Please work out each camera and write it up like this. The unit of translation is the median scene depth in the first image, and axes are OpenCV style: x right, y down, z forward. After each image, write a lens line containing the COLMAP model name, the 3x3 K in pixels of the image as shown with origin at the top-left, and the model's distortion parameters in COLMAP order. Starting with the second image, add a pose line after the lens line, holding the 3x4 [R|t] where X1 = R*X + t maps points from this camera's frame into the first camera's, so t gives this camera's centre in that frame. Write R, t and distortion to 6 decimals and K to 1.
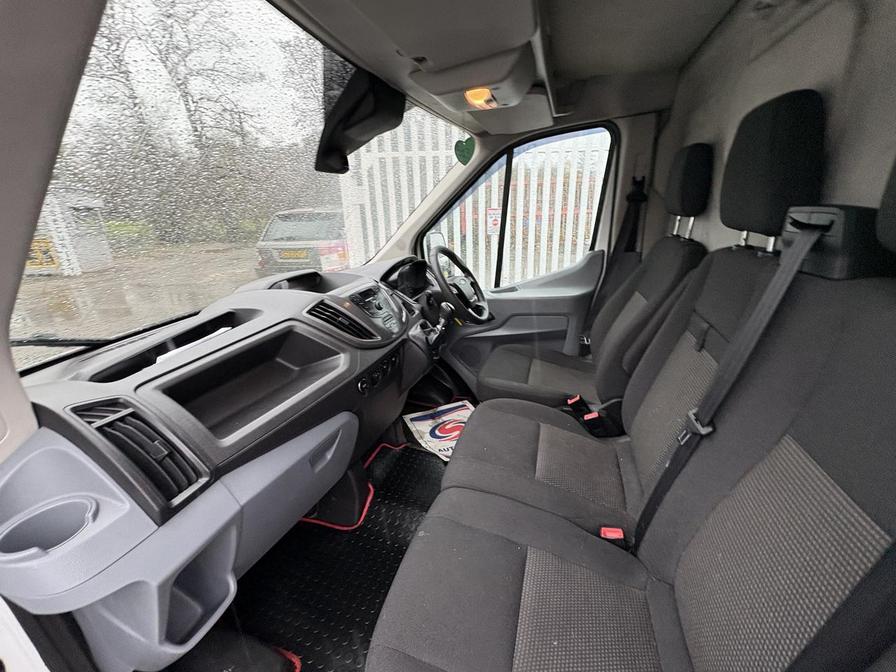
lens RADIAL K [[371.0, 0, 446.8], [0, 371.0, 335.4], [0, 0, 1]] dist [-0.000299, 0.000014]
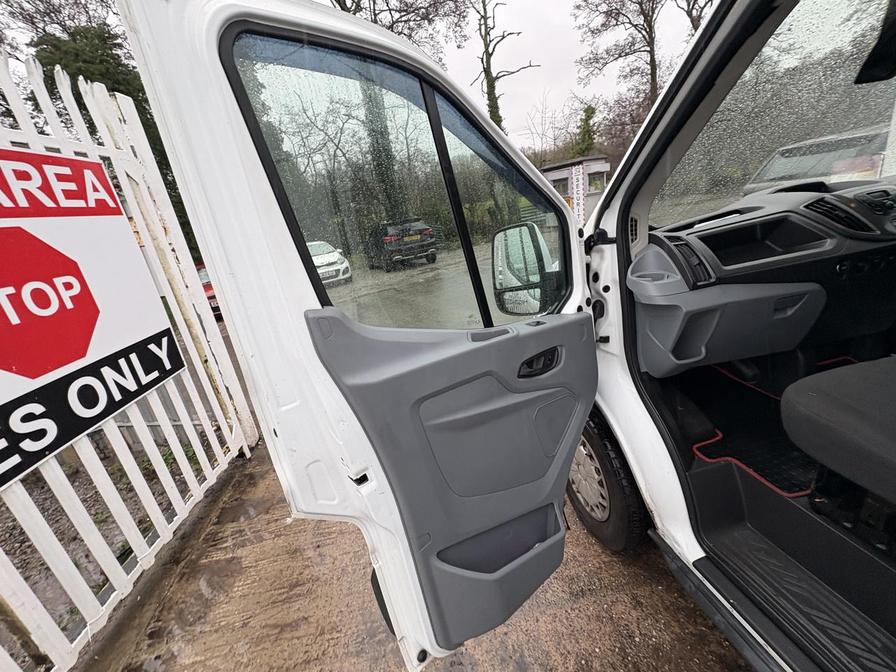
lens RADIAL K [[371.0, 0, 447.2], [0, 371.0, 336.2], [0, 0, 1]] dist [-0.000299, 0.000014]
pose [[0.461882, 0.249597, -0.851097, 0.168514], [-0.152881, 0.967628, 0.200805, 0.195359], [0.873666, 0.037368, 0.485089, -0.450159]]
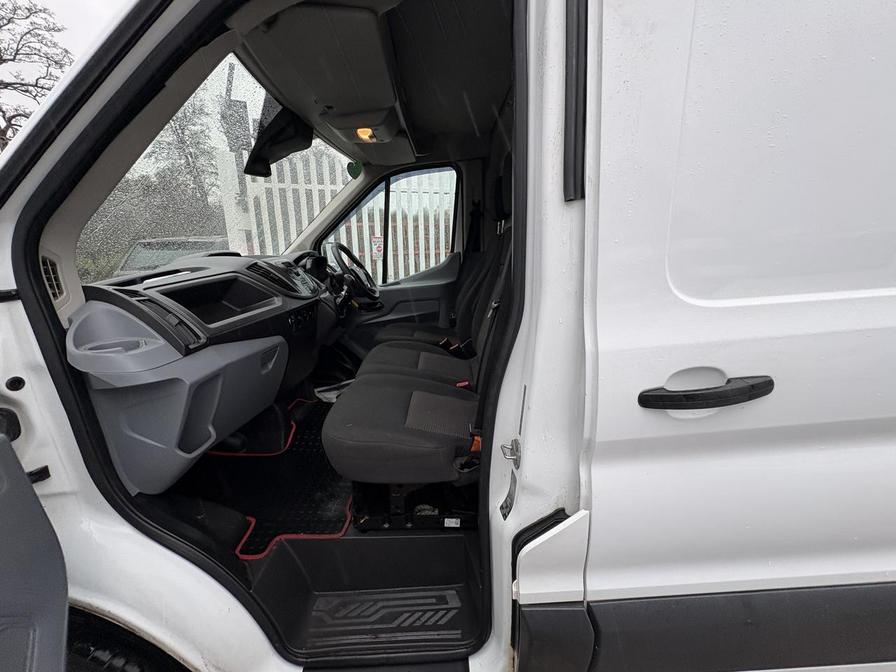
lens RADIAL K [[371.0, 0, 447.6], [0, 371.0, 335.5], [0, 0, 1]] dist [-0.000299, 0.000014]
pose [[0.953772, -0.051777, 0.296036, -0.054028], [0.083282, 0.992005, -0.094815, 0.236846], [-0.288760, 0.115086, 0.950459, -0.308631]]
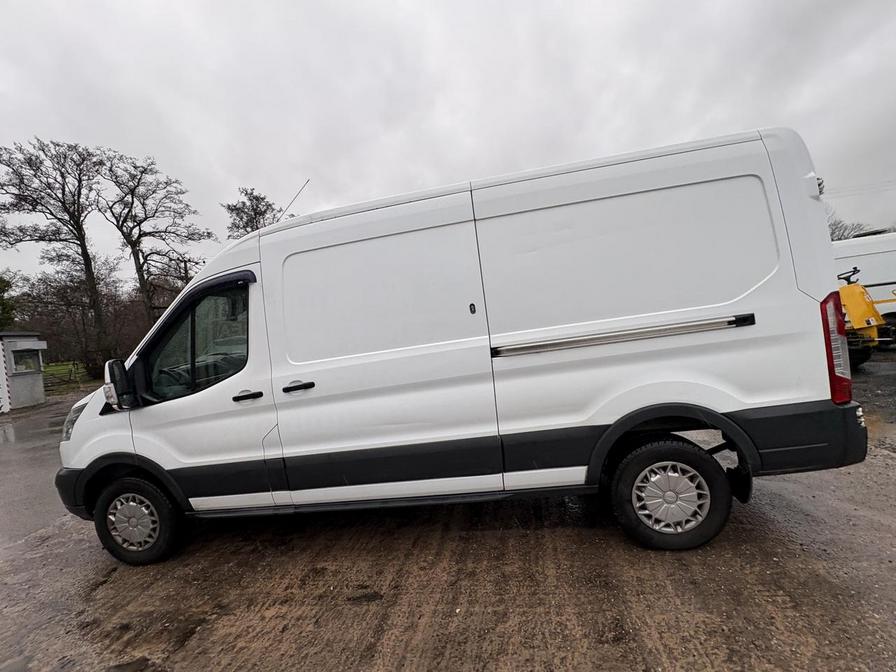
lens RADIAL K [[371.0, 0, 448.1], [0, 371.0, 331.9], [0, 0, 1]] dist [-0.000299, 0.000014]
pose [[0.985777, -0.072099, 0.151810, 0.754503], [0.115434, 0.946987, -0.299816, 0.610212], [-0.122146, 0.313076, 0.941841, -1.627147]]
